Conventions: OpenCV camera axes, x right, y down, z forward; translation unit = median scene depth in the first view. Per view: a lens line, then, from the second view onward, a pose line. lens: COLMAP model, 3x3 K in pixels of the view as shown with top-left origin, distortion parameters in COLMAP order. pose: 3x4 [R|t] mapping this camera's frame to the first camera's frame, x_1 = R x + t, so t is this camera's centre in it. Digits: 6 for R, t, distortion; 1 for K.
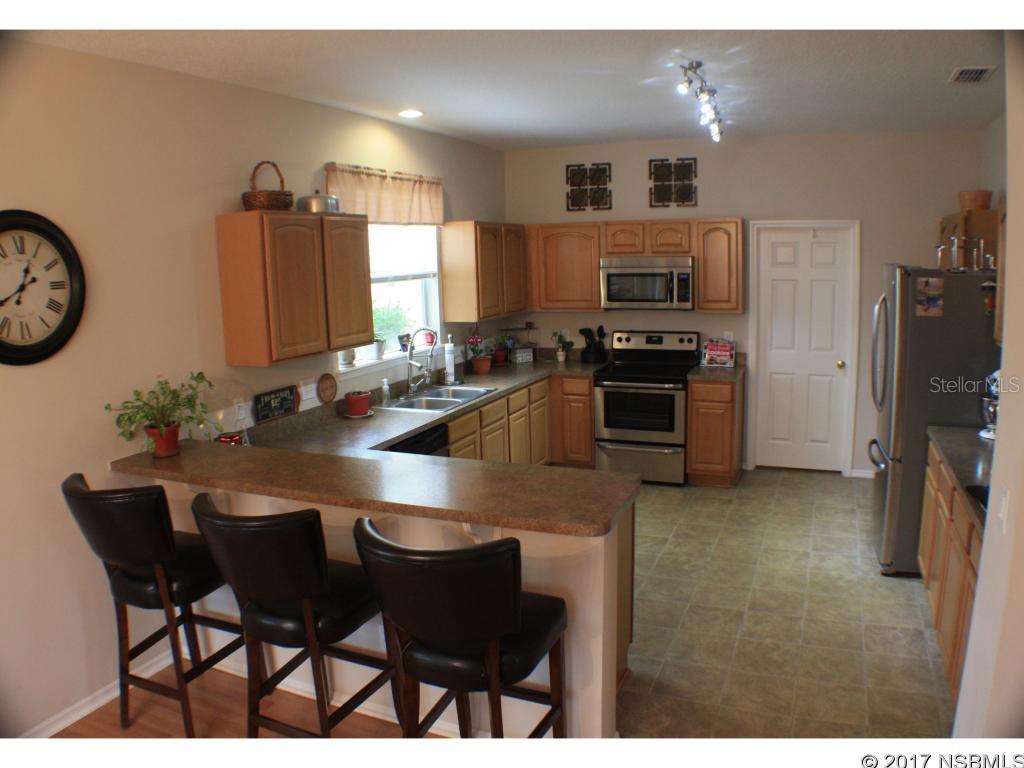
lens RADIAL K [[756.5, 0, 509.5], [0, 756.5, 387.5], [0, 0, 1]] dist [-0.171409, 0.016315]
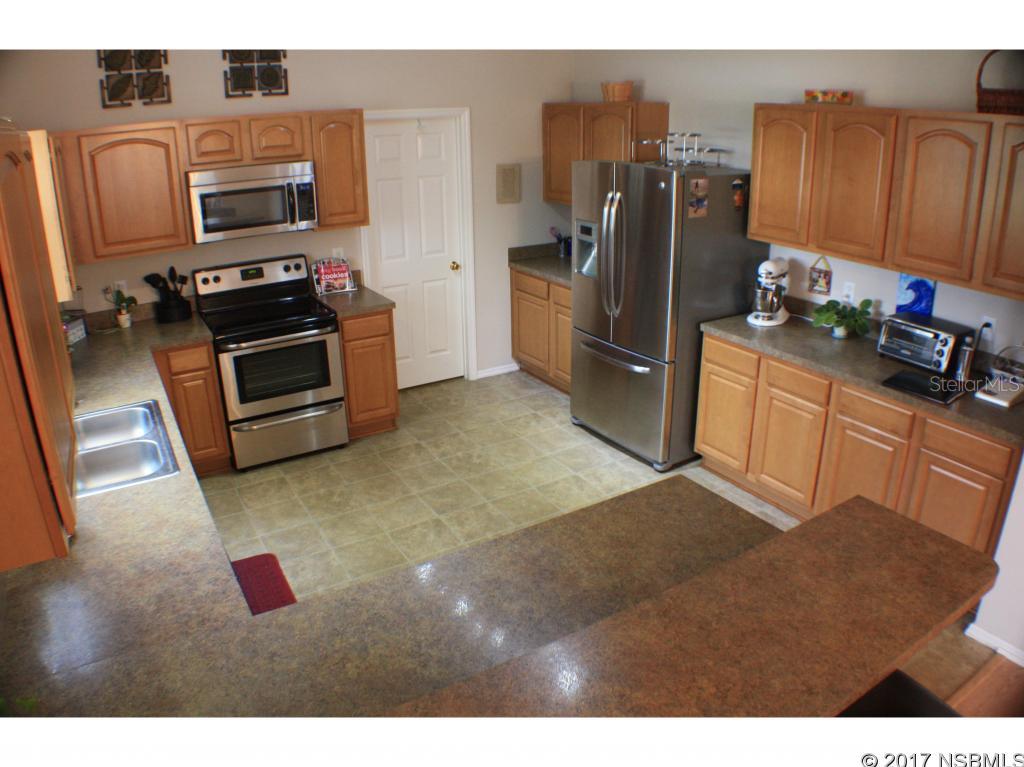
lens RADIAL K [[756.5, 0, 513.7], [0, 756.5, 372.9], [0, 0, 1]] dist [-0.171409, 0.016315]
pose [[0.593375, -0.262390, 0.760958, -0.258935], [0.145708, 0.964773, 0.219049, -0.096182], [-0.791628, -0.019100, 0.610705, 0.346375]]
